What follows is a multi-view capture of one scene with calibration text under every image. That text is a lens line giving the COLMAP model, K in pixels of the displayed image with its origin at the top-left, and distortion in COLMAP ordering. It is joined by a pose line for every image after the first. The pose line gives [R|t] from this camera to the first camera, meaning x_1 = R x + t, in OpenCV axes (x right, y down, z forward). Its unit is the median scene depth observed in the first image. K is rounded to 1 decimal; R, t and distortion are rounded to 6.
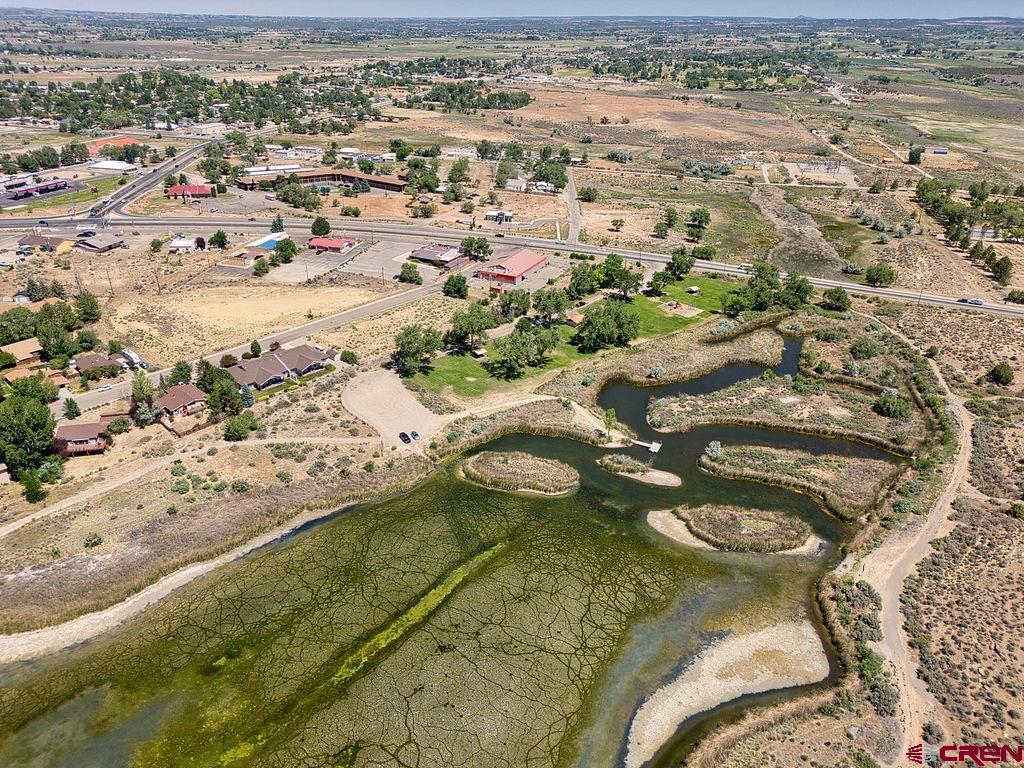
lens RADIAL K [[719.5, 0, 512.0], [0, 719.5, 384.0], [0, 0, 1]] dist [0.068814, -0.073196]
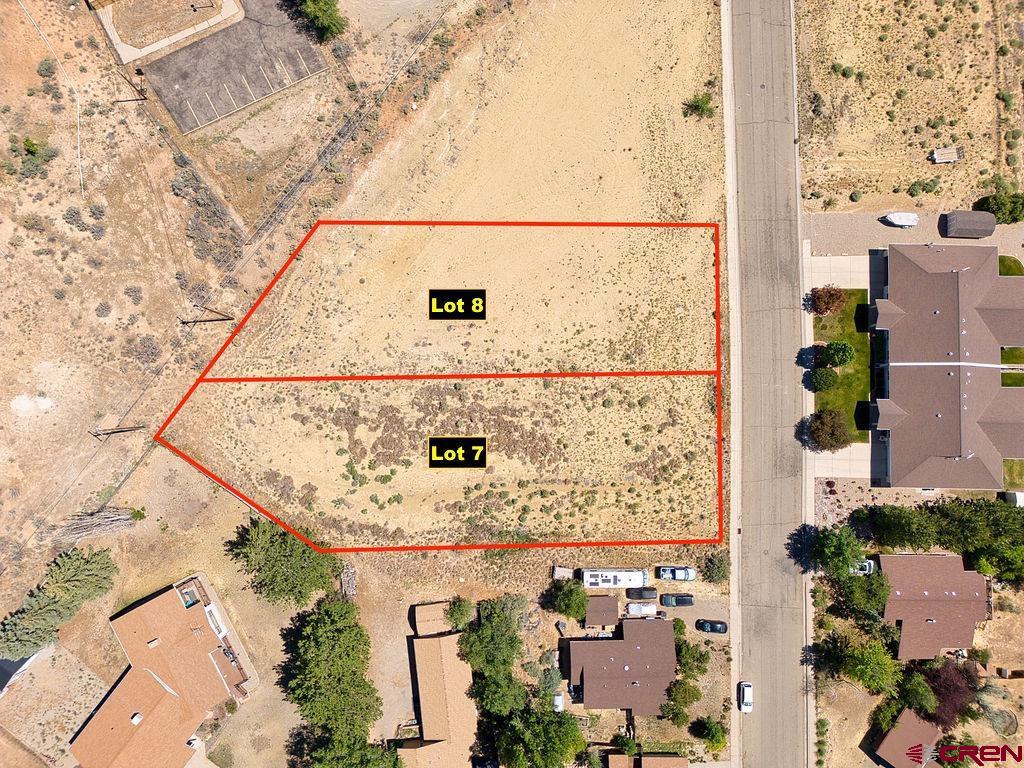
lens RADIAL K [[719.5, 0, 512.0], [0, 719.5, 384.0], [0, 0, 1]] dist [0.068814, -0.073196]
pose [[0.751123, -0.659221, 0.035233, -0.366294], [0.279848, 0.366291, 0.887421, -0.309726], [-0.597912, -0.656702, 0.459612, 0.665049]]
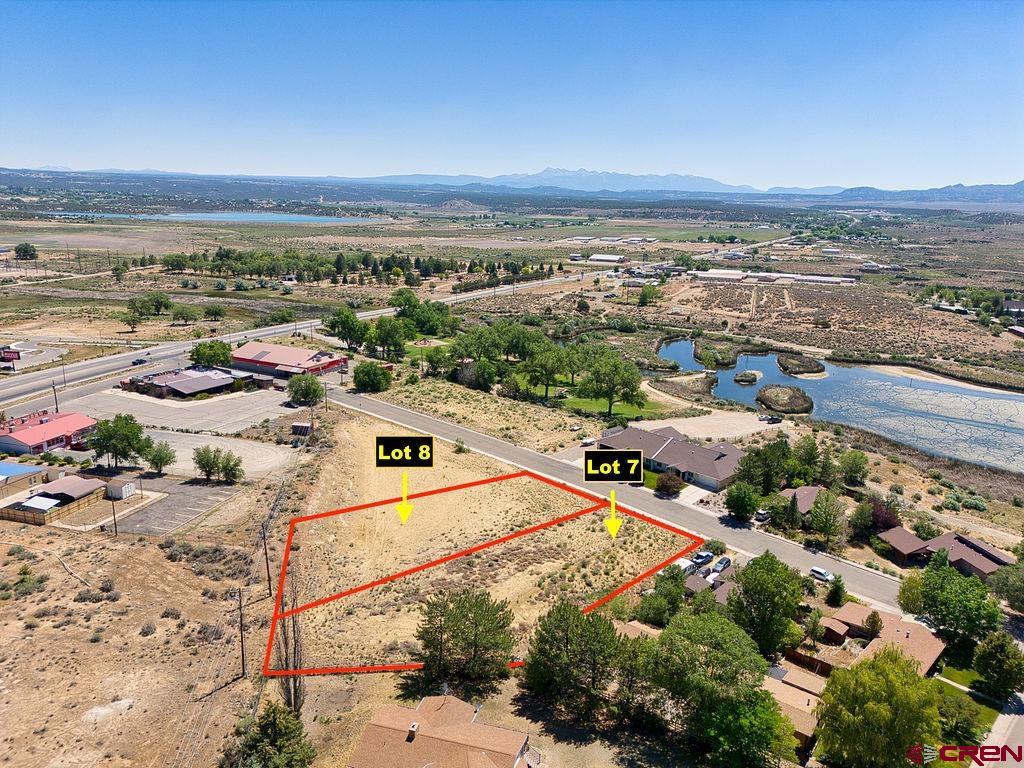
lens RADIAL K [[719.5, 0, 512.0], [0, 719.5, 384.0], [0, 0, 1]] dist [0.068814, -0.073196]
pose [[0.046440, -0.265278, 0.963053, -0.669218], [0.425106, 0.877683, 0.221263, -0.204728], [-0.903951, 0.399124, 0.153531, 0.702912]]
